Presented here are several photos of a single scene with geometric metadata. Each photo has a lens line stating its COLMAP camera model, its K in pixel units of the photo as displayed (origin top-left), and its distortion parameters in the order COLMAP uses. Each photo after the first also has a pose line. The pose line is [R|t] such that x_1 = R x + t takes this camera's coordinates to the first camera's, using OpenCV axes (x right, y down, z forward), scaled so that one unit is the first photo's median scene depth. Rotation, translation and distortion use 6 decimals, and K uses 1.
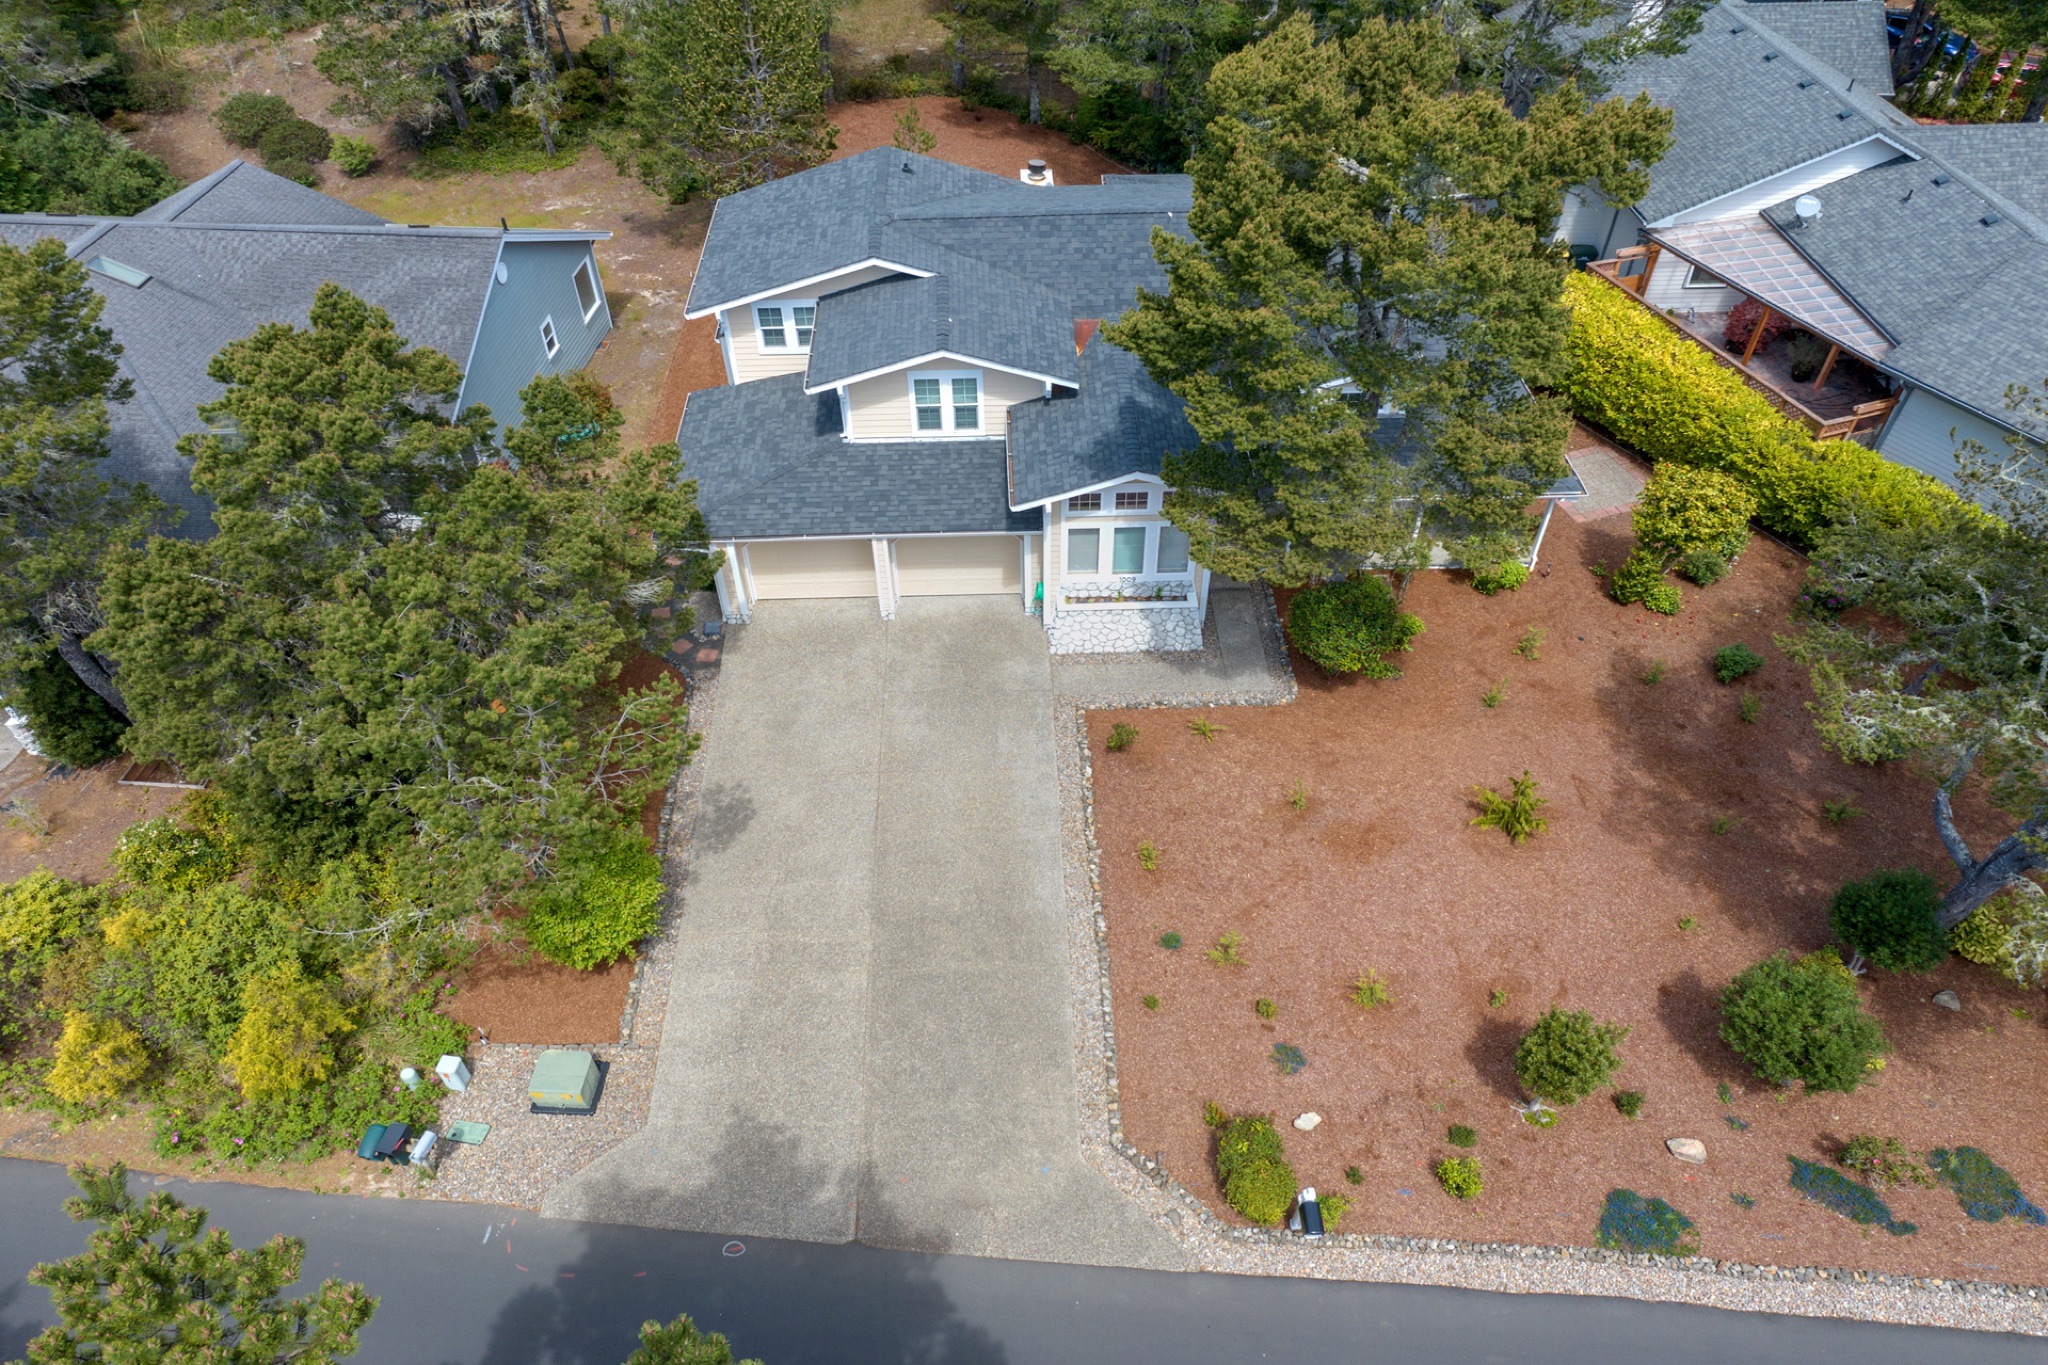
lens RADIAL K [[1275.9, 0, 1022.1], [0, 1275.9, 634.3], [0, 0, 1]] dist [-0.027149, 0.001189]
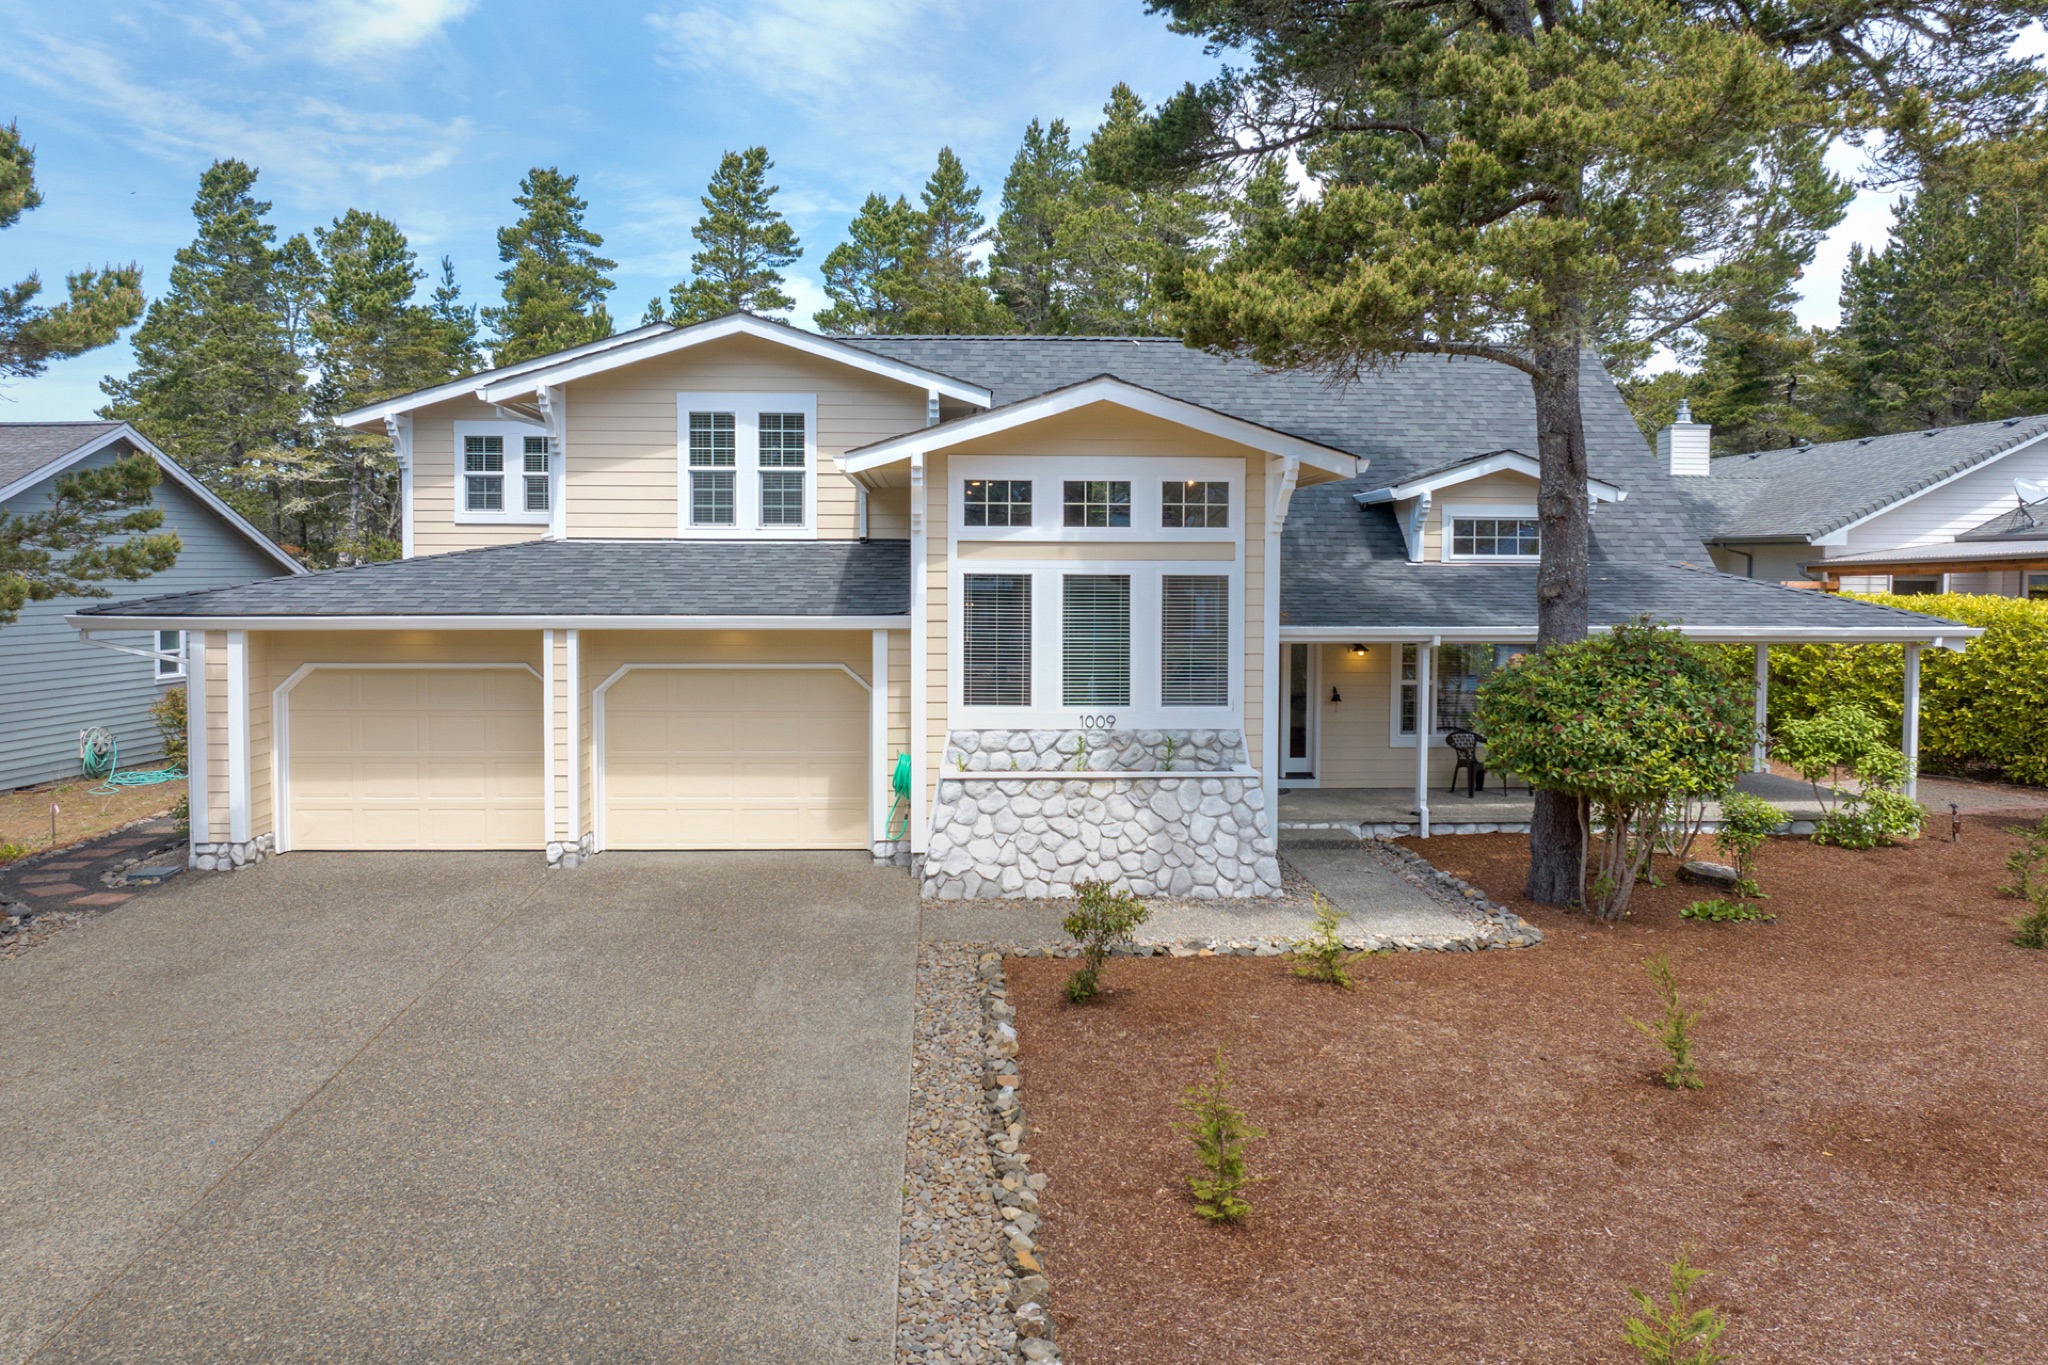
lens RADIAL K [[1344.6, 0, 1011.3], [0, 1344.6, 548.7], [0, 0, 1]] dist [-0.026398, 0.001164]
pose [[0.999630, 0.014488, 0.023001, 0.041288], [0.005001, 0.733659, -0.679499, 0.238584], [-0.026719, 0.679363, 0.733316, 0.623237]]
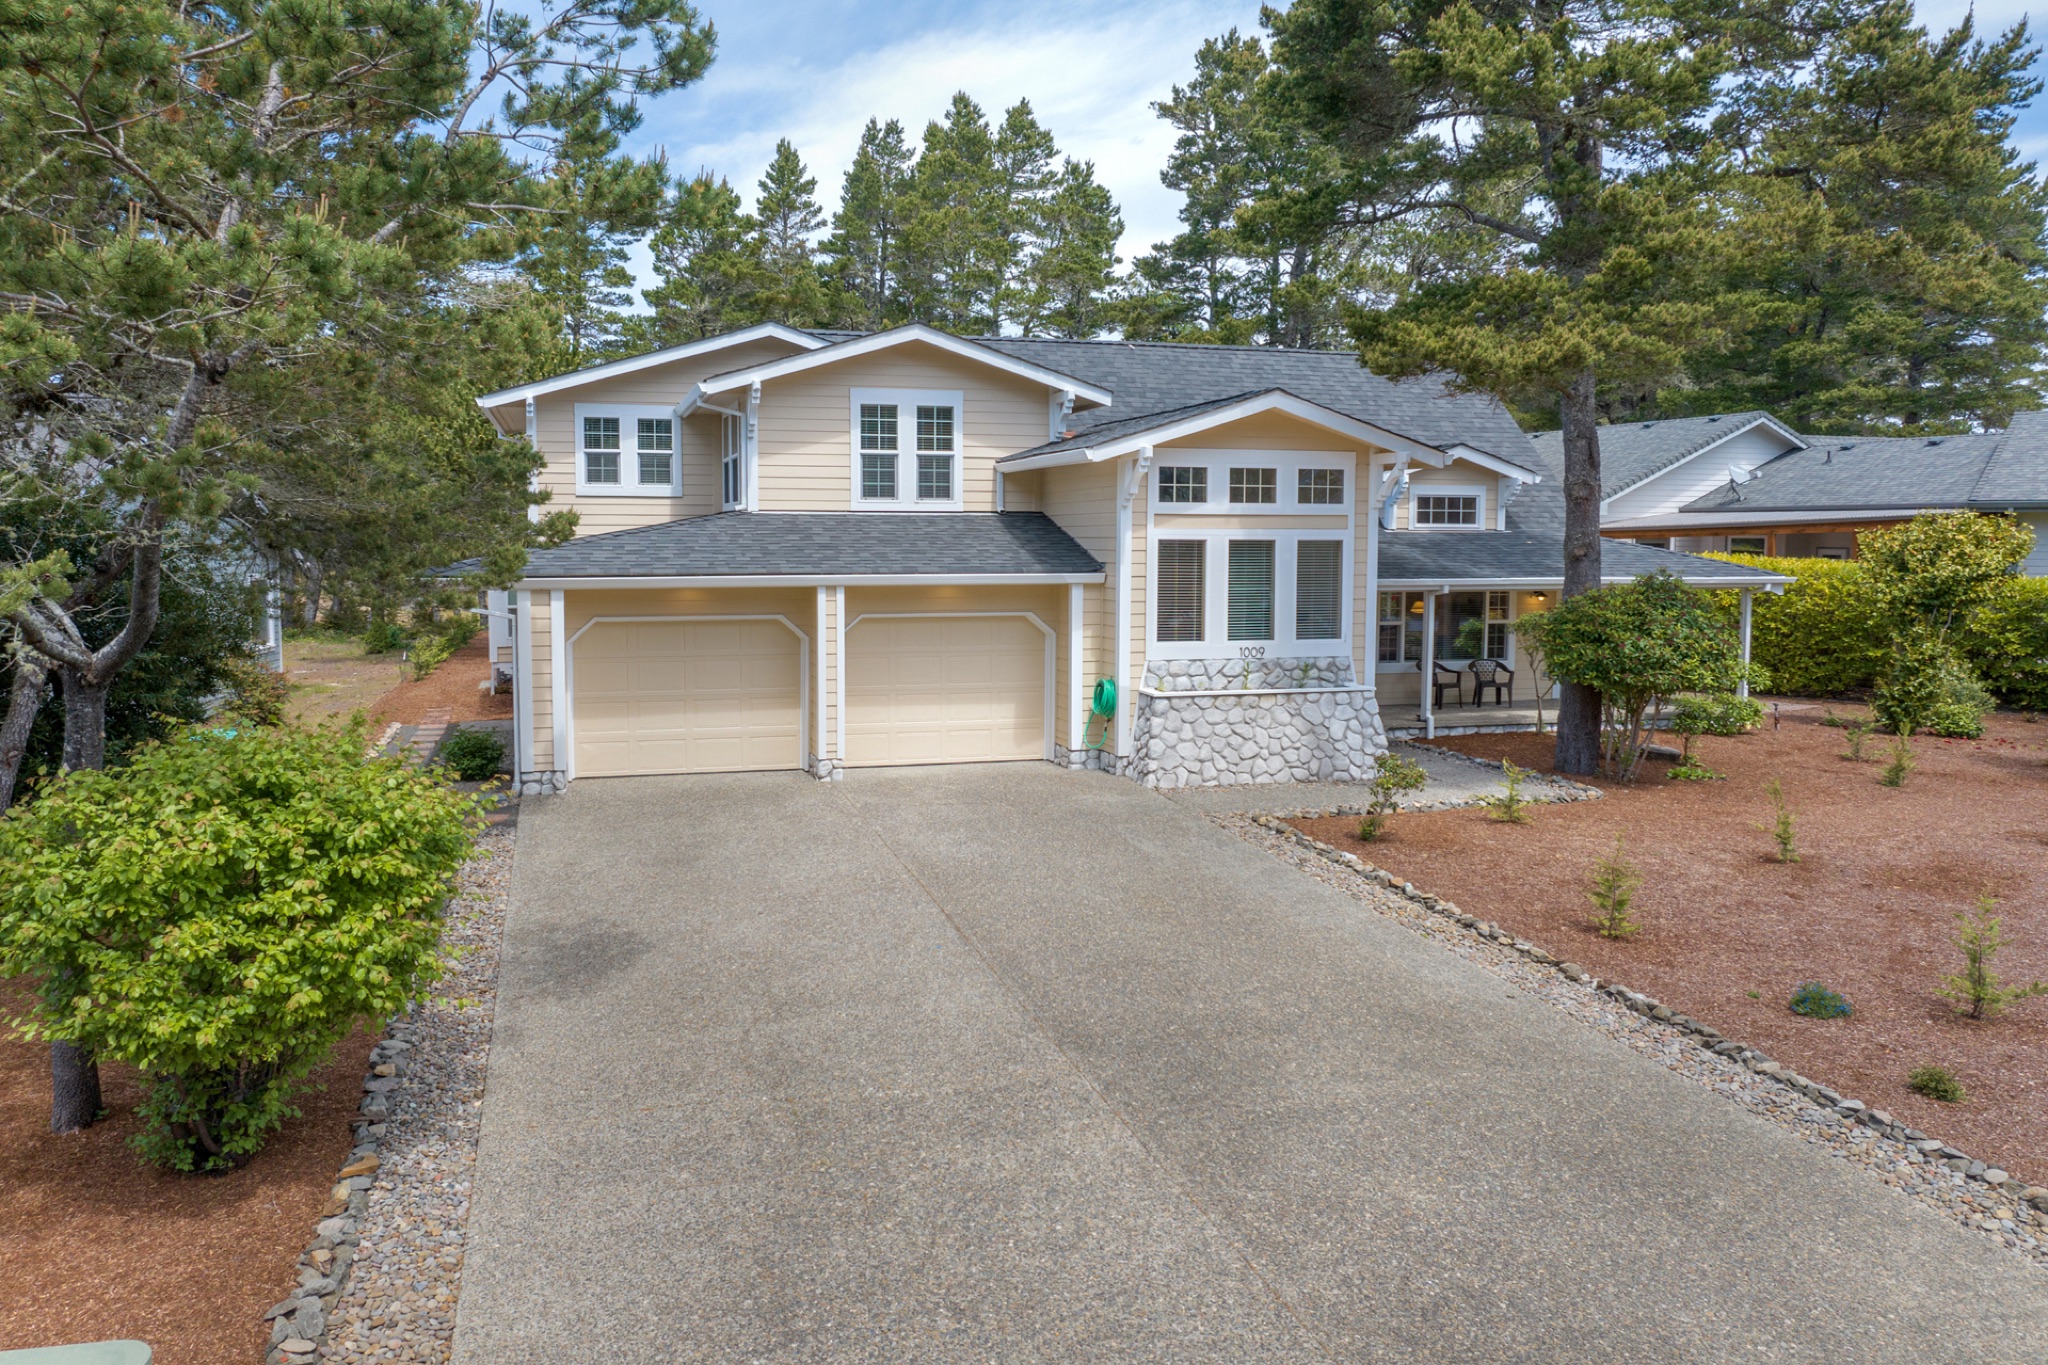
lens RADIAL K [[1319.7, 0, 921.5], [0, 1319.7, 548.7], [0, 0, 1]] dist [-0.025375, -0.001677]
pose [[0.977208, 0.010087, 0.212043, -0.200088], [0.132557, 0.751199, -0.646628, 0.300264], [-0.165809, 0.659998, 0.732741, 0.557732]]
